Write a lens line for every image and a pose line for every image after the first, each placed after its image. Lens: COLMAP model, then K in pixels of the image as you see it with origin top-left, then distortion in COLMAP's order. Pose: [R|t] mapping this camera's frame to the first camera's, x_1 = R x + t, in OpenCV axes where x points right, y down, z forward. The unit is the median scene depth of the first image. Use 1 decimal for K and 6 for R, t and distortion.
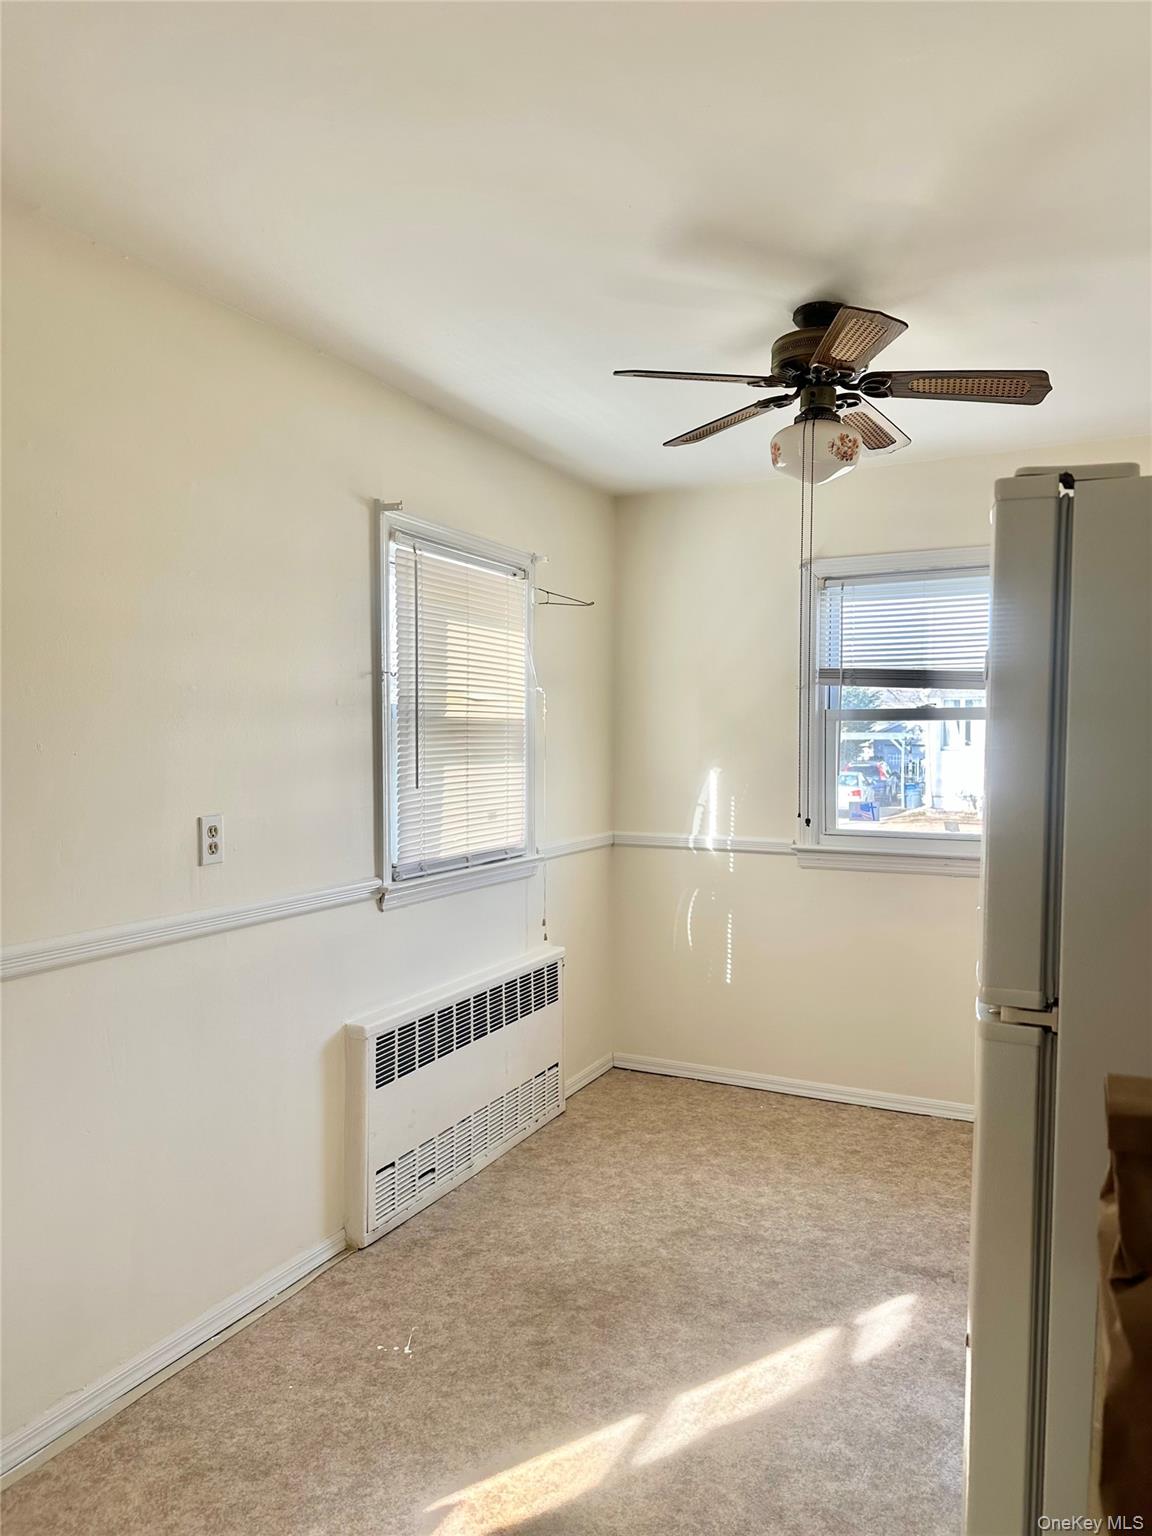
lens RADIAL K [[1069.3, 0, 575.2], [0, 1069.3, 765.0], [0, 0, 1]] dist [-0.004329, -0.001669]
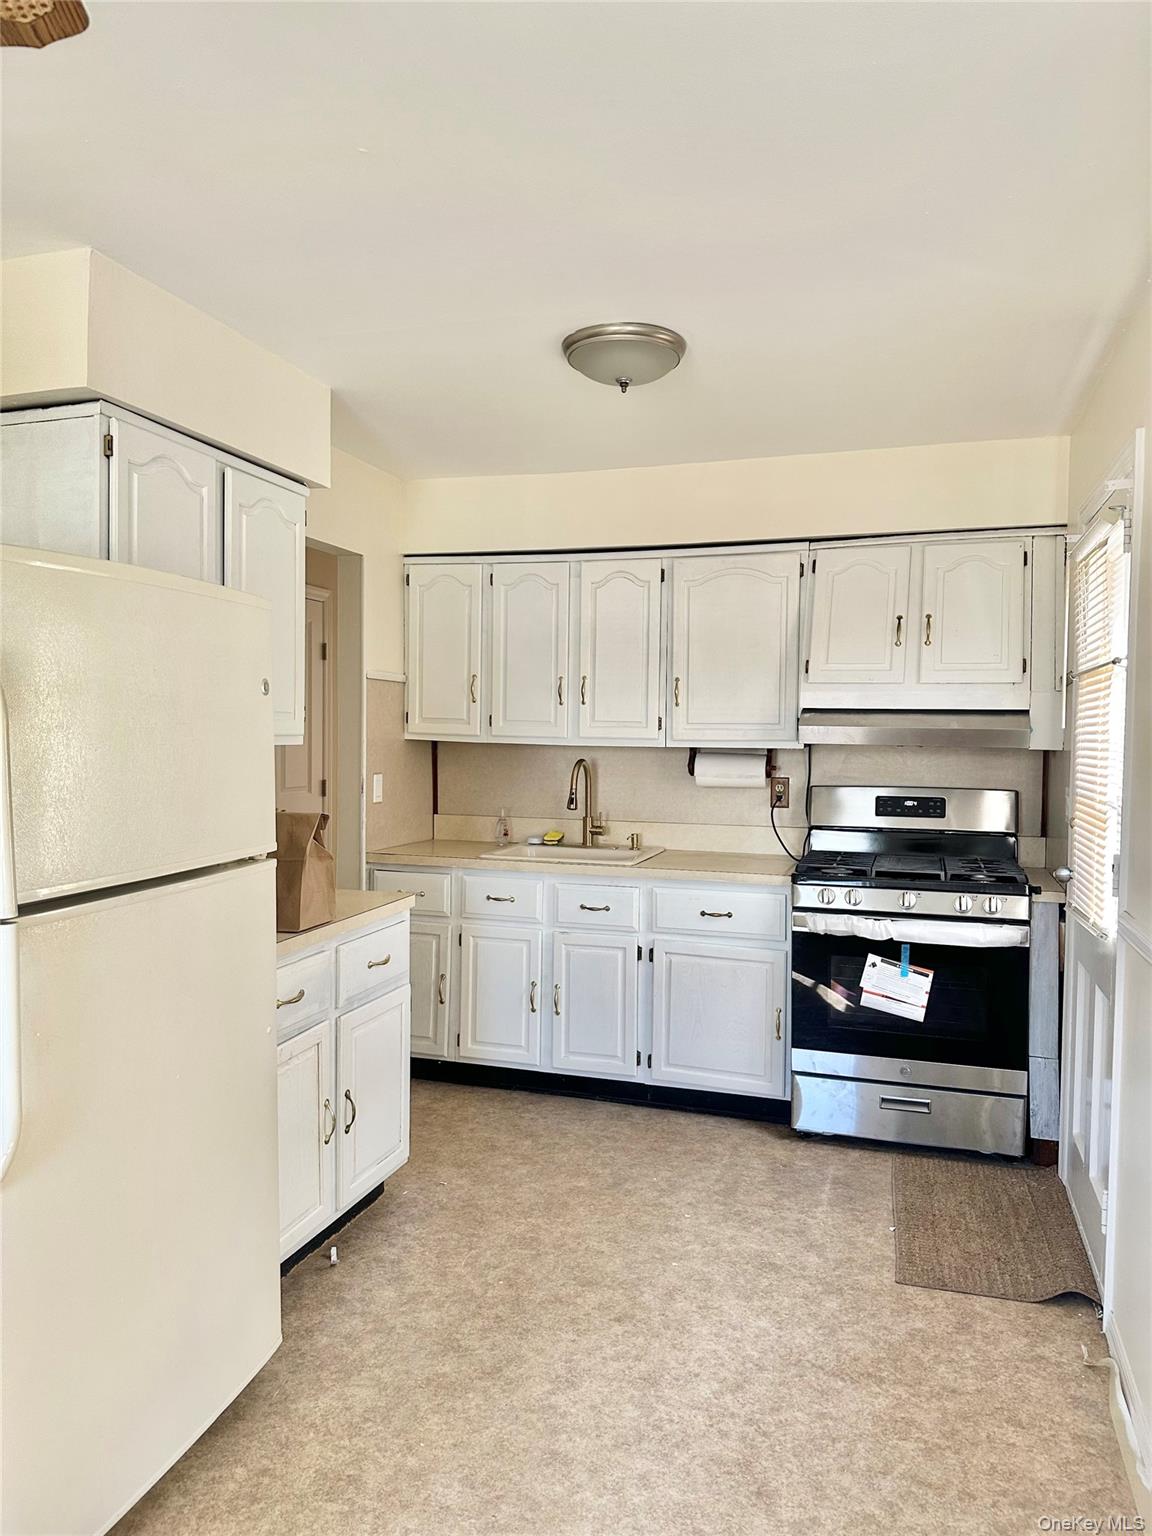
lens RADIAL K [[1069.3, 0, 574.7], [0, 1069.3, 768.1], [0, 0, 1]] dist [-0.004329, -0.001669]
pose [[-0.988192, -0.001831, -0.153209, 0.346605], [-0.013387, 0.997137, 0.074423, -0.054474], [0.152634, 0.075595, -0.985387, 1.767577]]
